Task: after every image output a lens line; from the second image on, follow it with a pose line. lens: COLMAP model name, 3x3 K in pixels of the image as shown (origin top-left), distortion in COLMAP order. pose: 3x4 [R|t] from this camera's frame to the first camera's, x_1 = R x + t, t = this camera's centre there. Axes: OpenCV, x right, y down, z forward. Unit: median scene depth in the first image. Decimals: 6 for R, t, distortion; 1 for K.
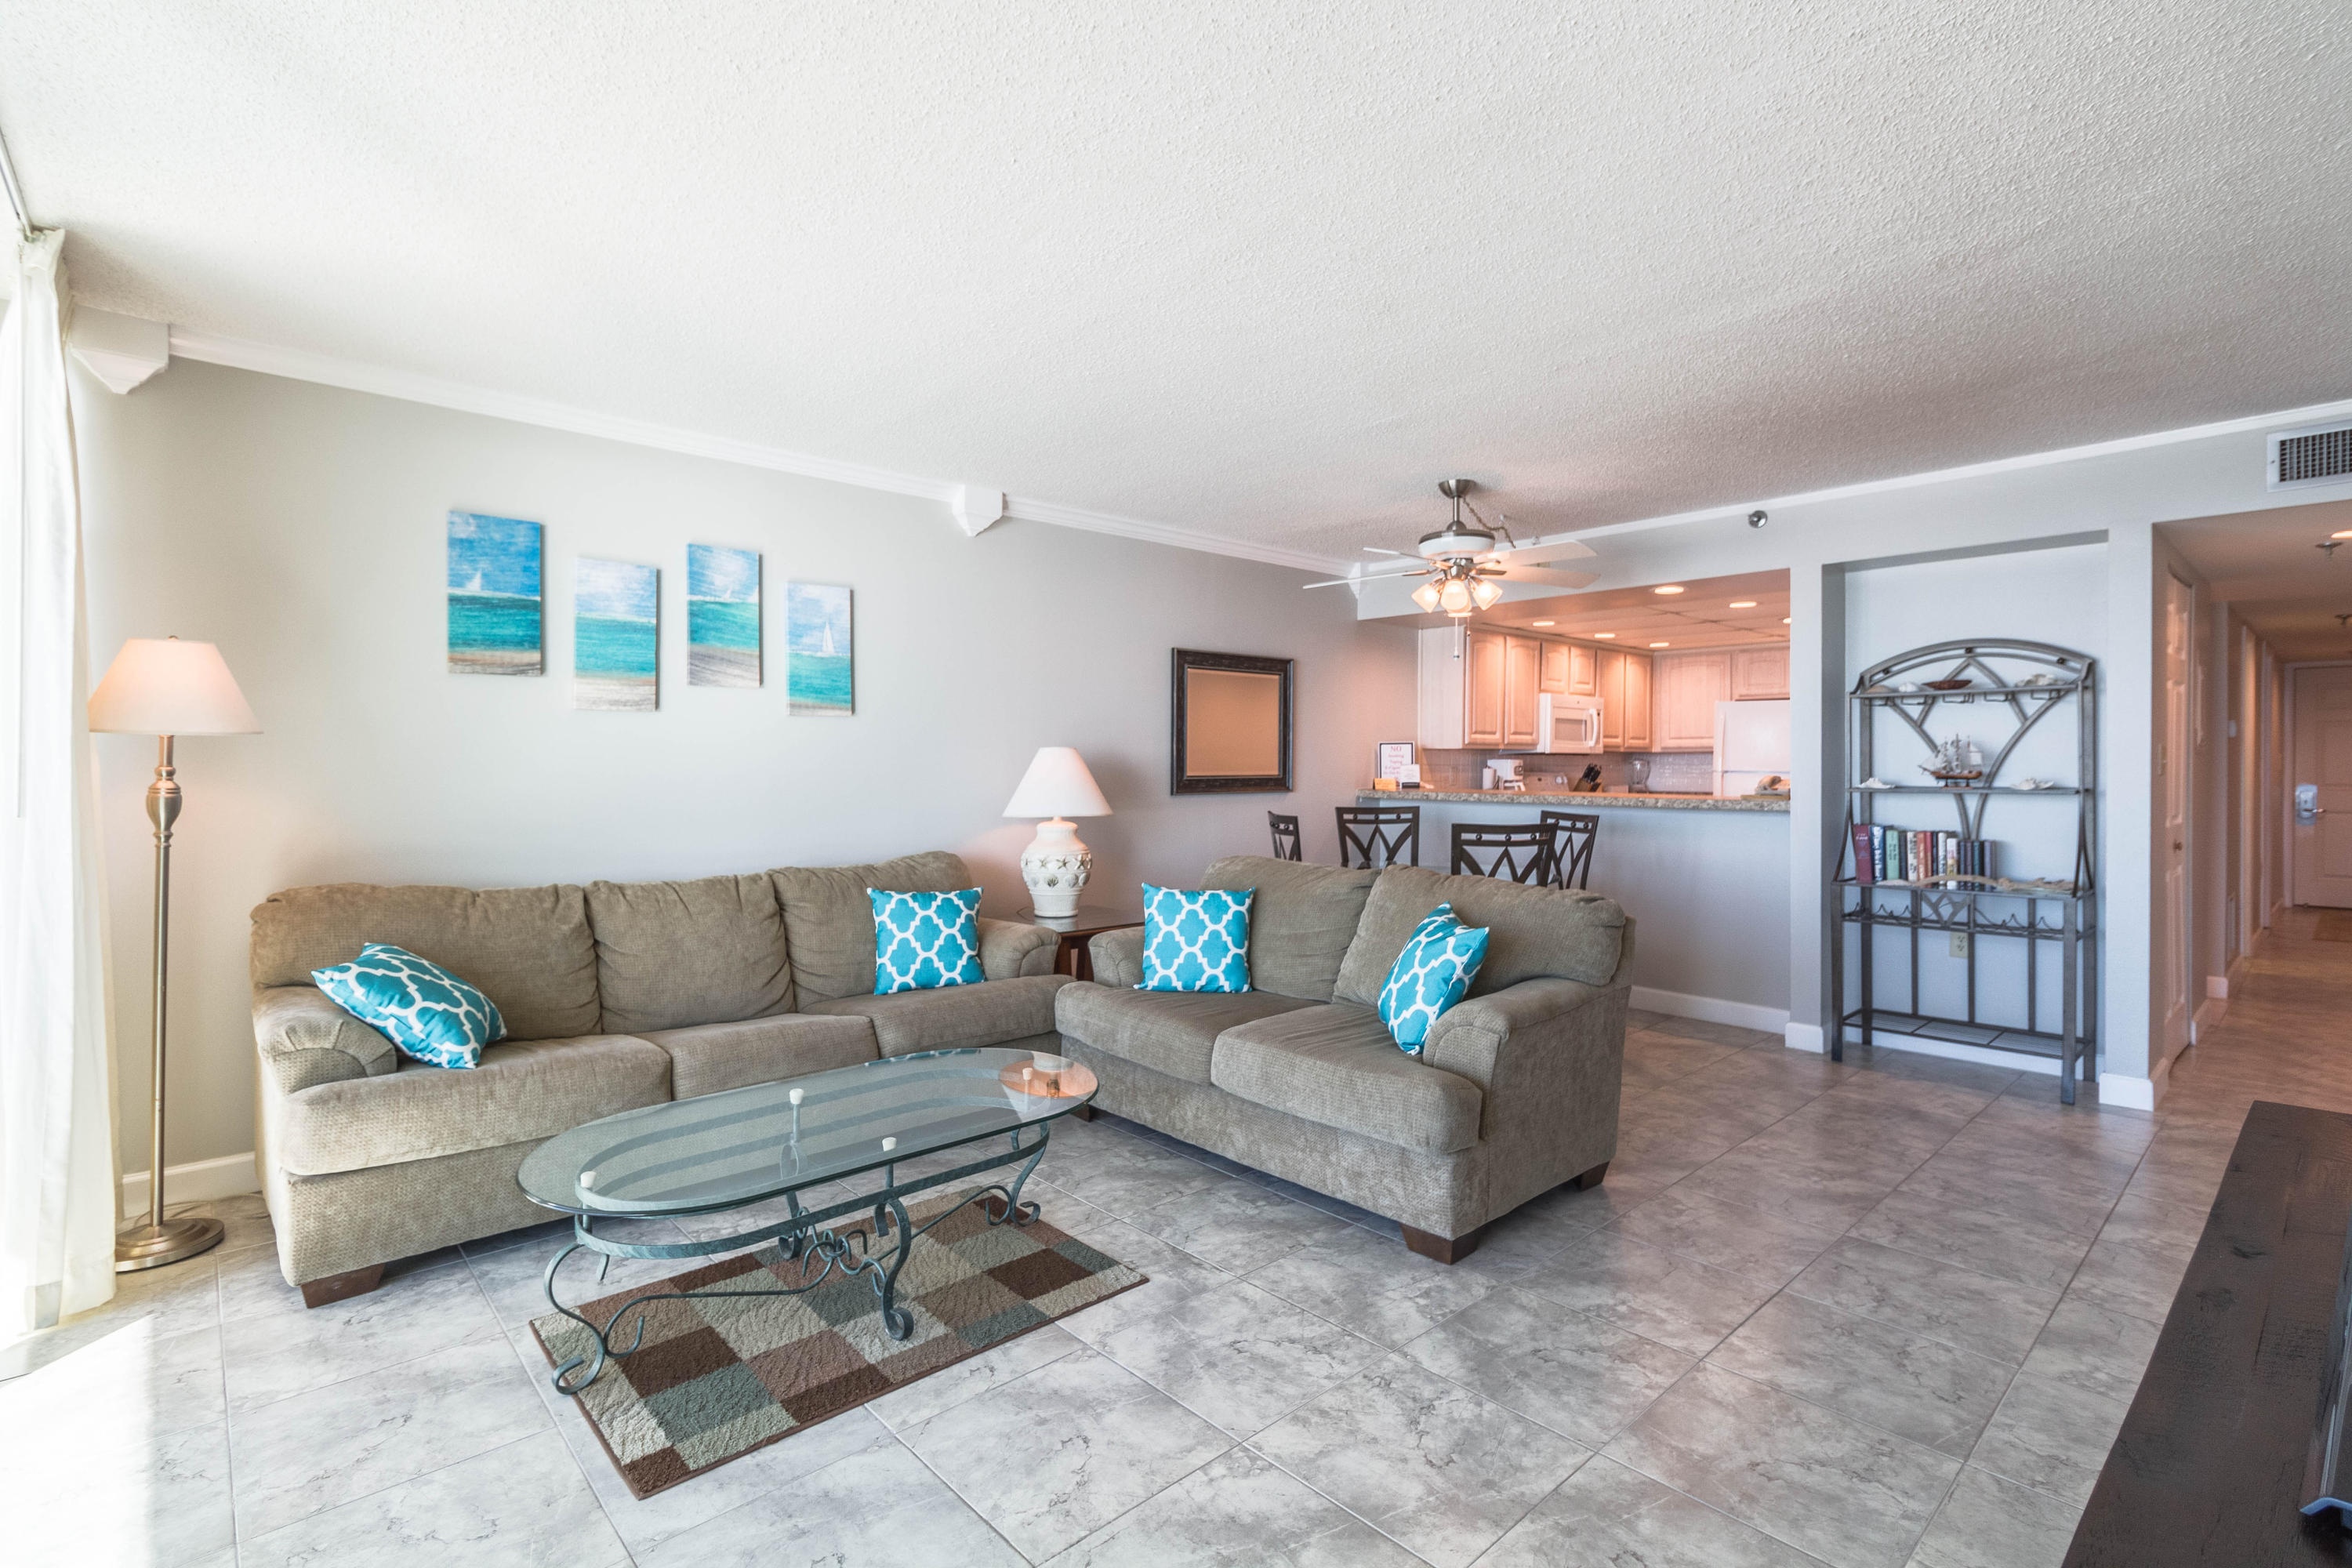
lens RADIAL K [[1094.2, 0, 1183.9], [0, 1094.2, 772.9], [0, 0, 1]] dist [0.004993, 0.000877]
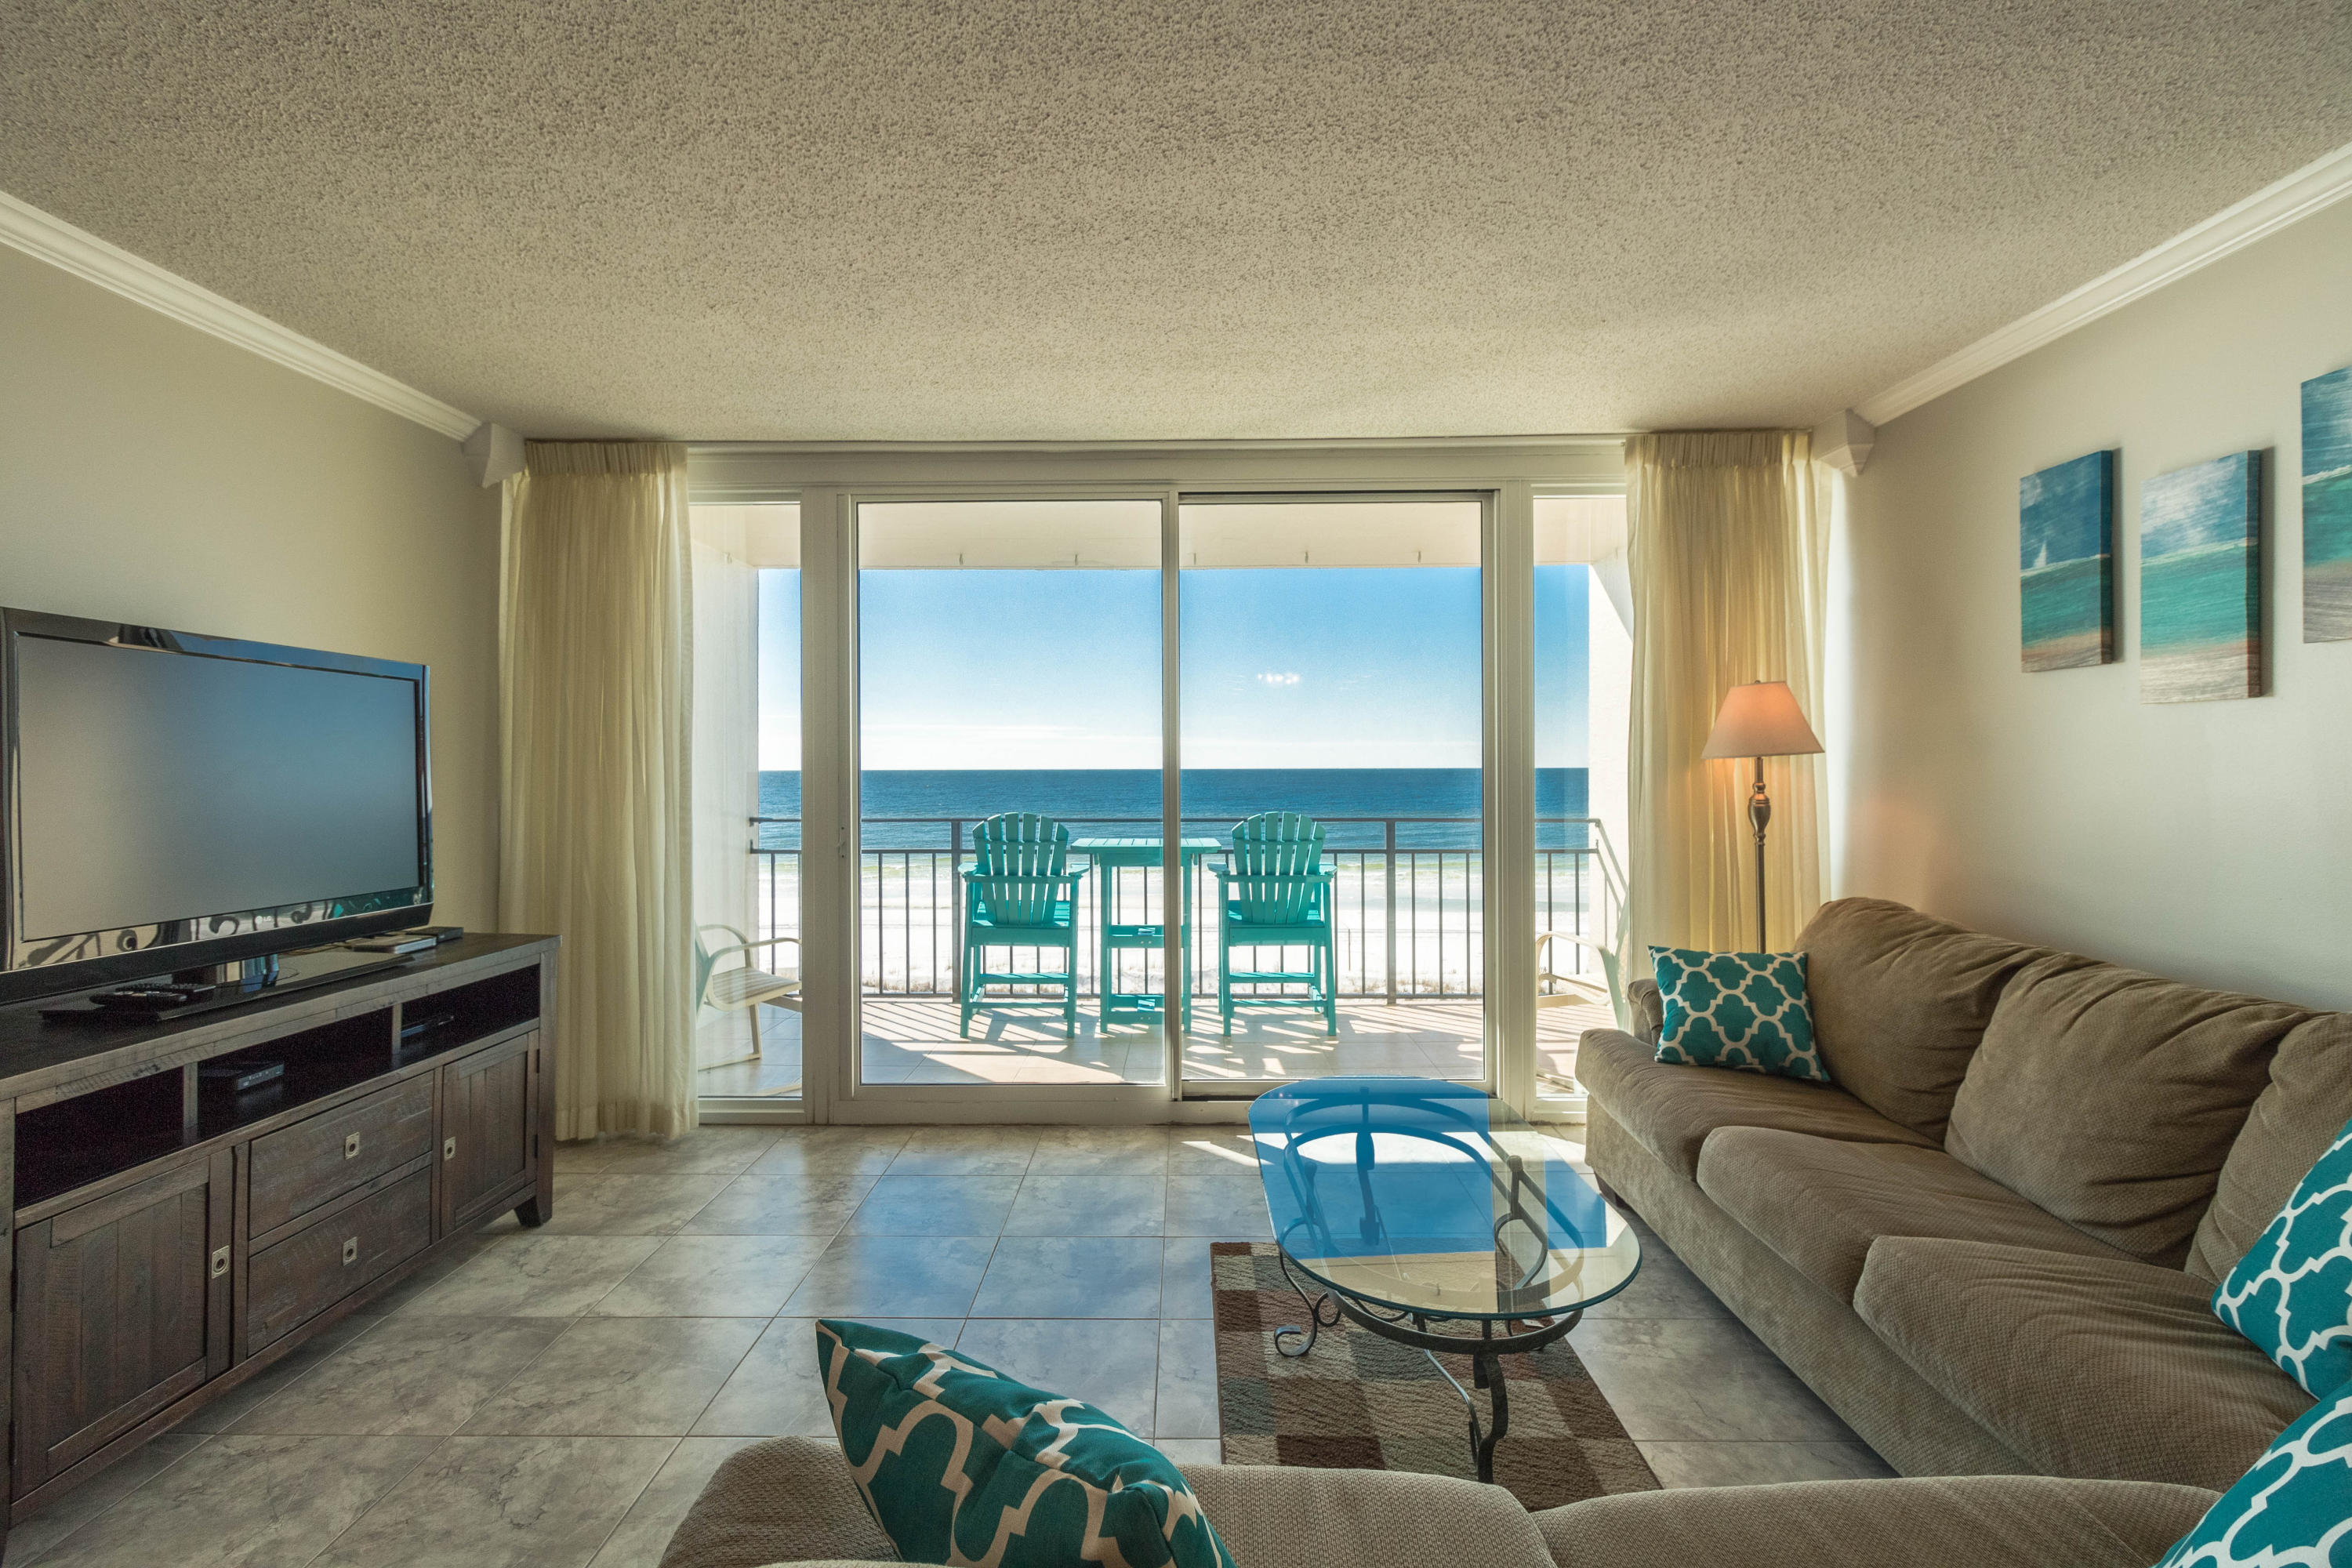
lens RADIAL K [[1094.2, 0, 1177.7], [0, 1094.2, 773.2], [0, 0, 1]] dist [0.004993, 0.000877]
pose [[-0.689686, 0.000854, -0.724108, 0.361424], [-0.010038, 0.999892, 0.010740, -0.017574], [0.724039, 0.014676, -0.689603, 1.073066]]
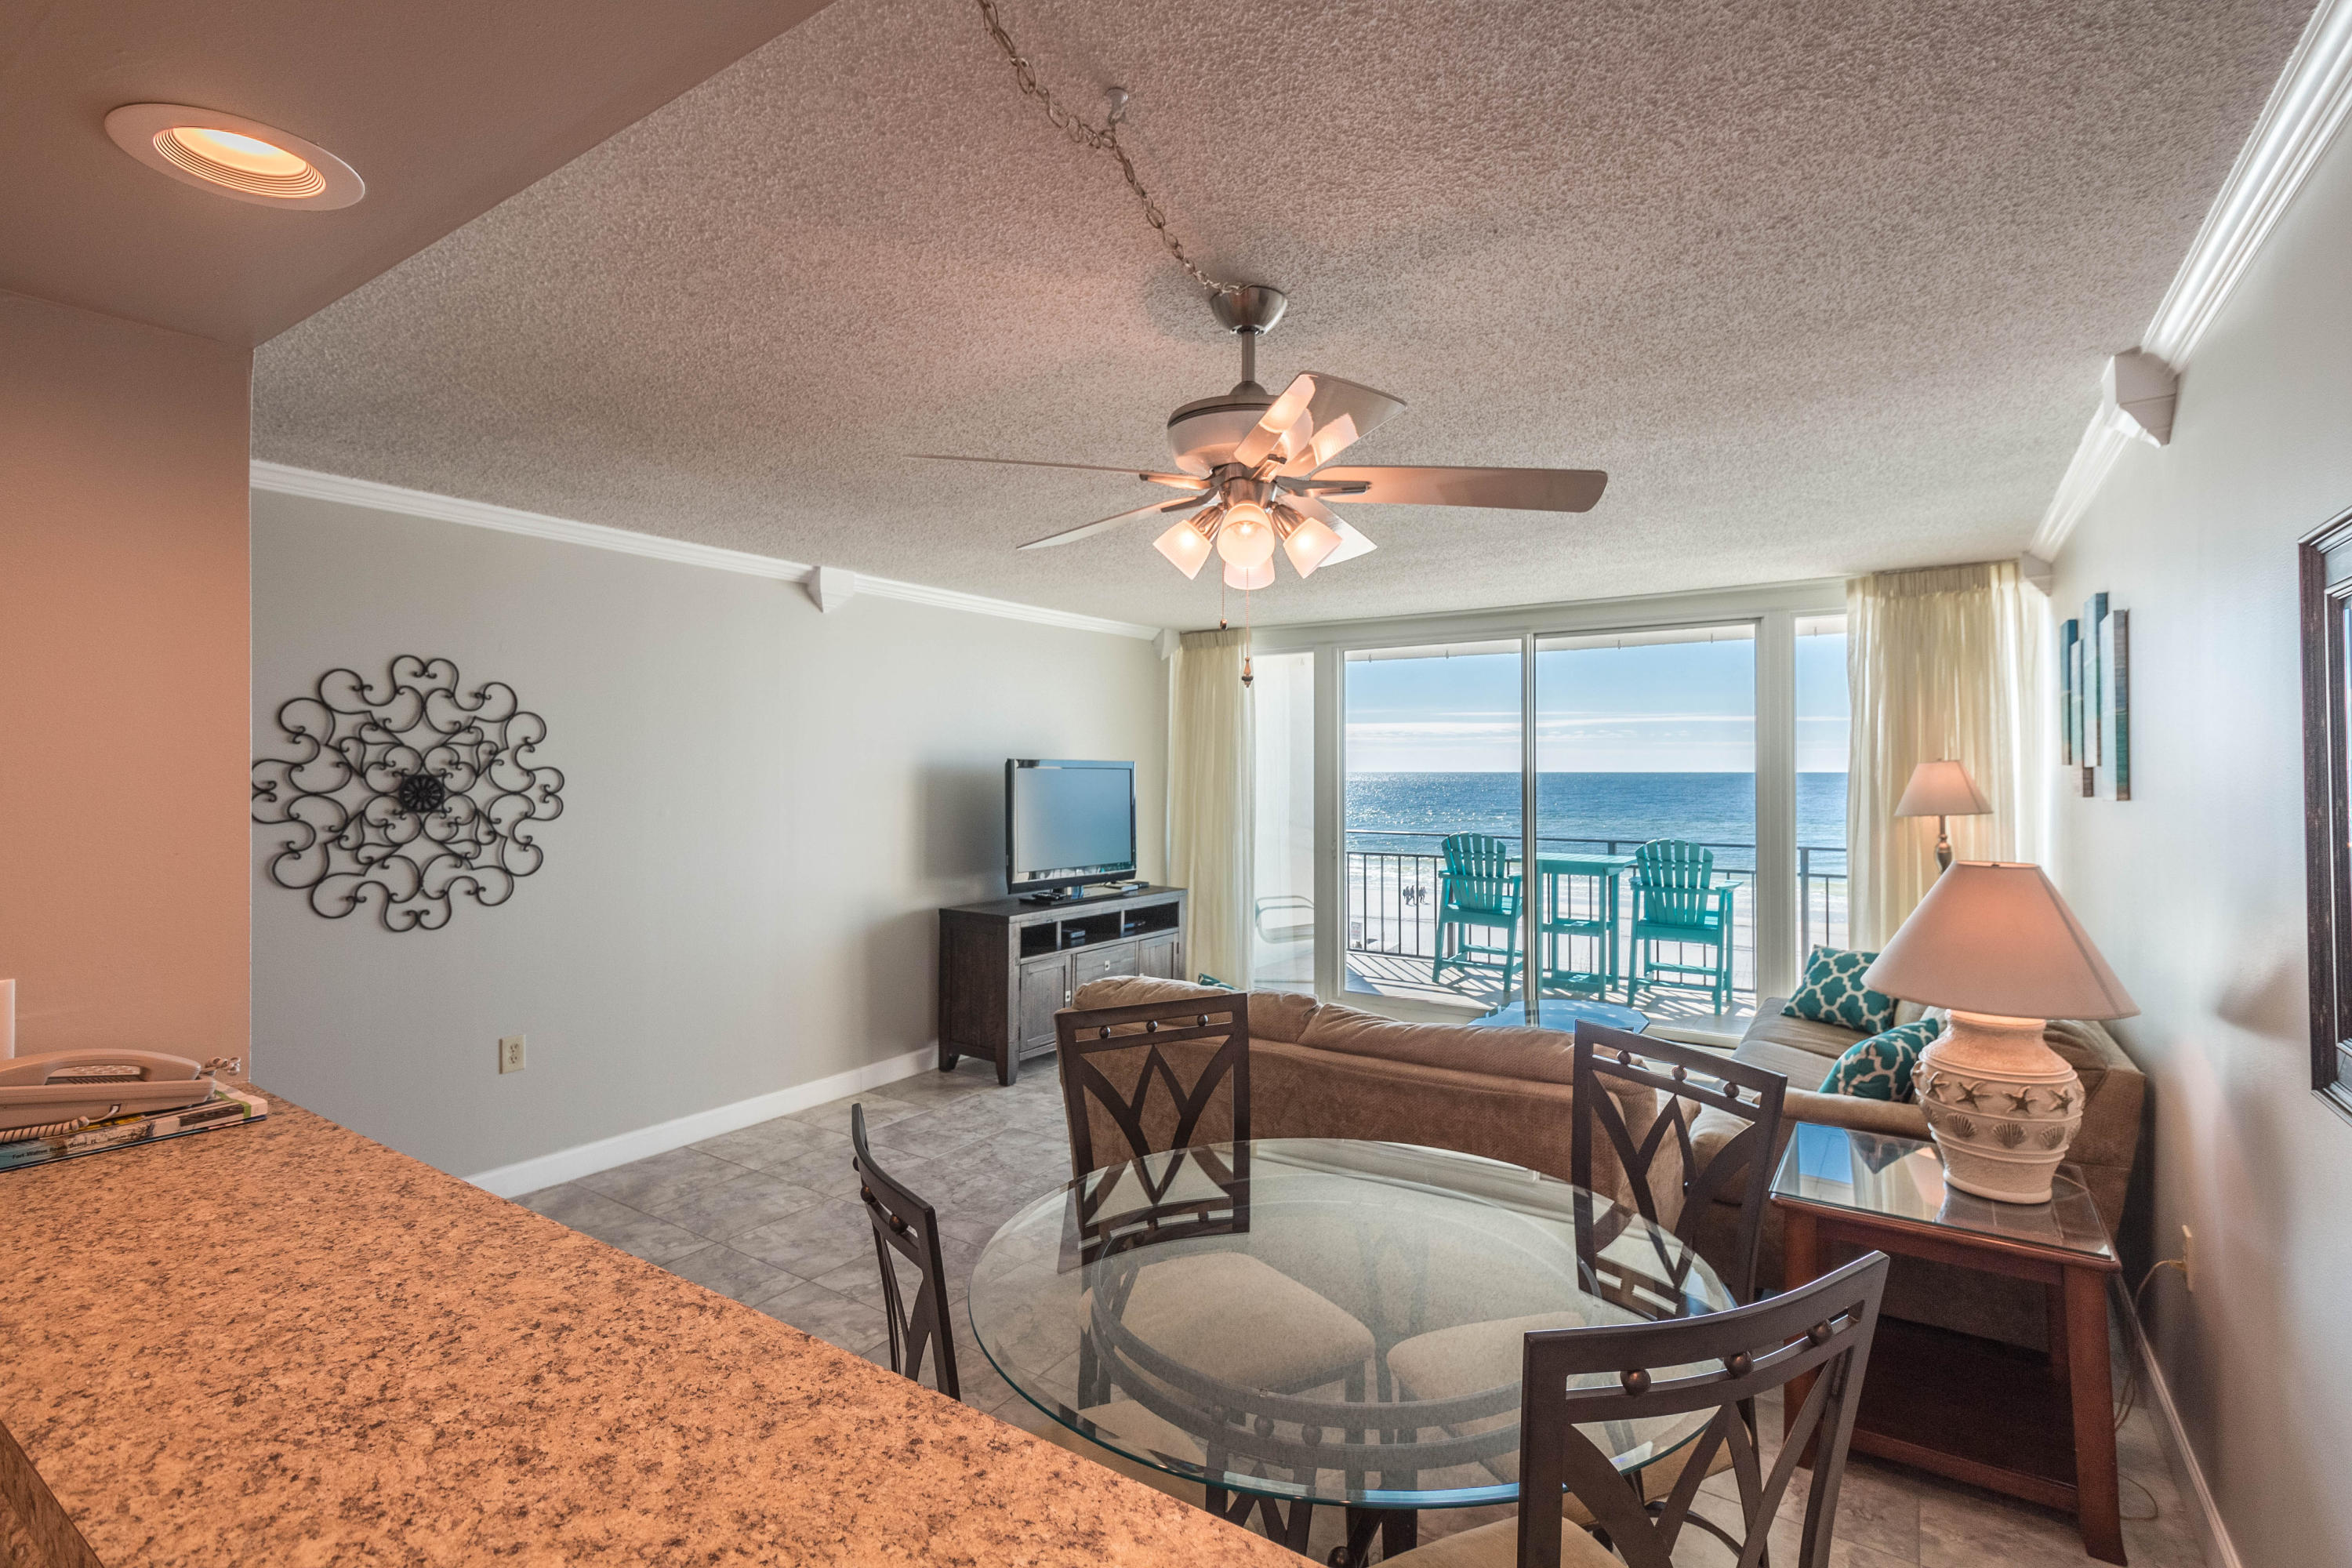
lens RADIAL K [[1094.2, 0, 1181.0], [0, 1094.2, 765.3], [0, 0, 1]] dist [0.004993, 0.000877]
pose [[-0.973276, -0.006200, -0.229554, 0.491518], [-0.008299, 0.999932, 0.008179, -0.090964], [0.229488, 0.009866, -0.973261, 1.857932]]
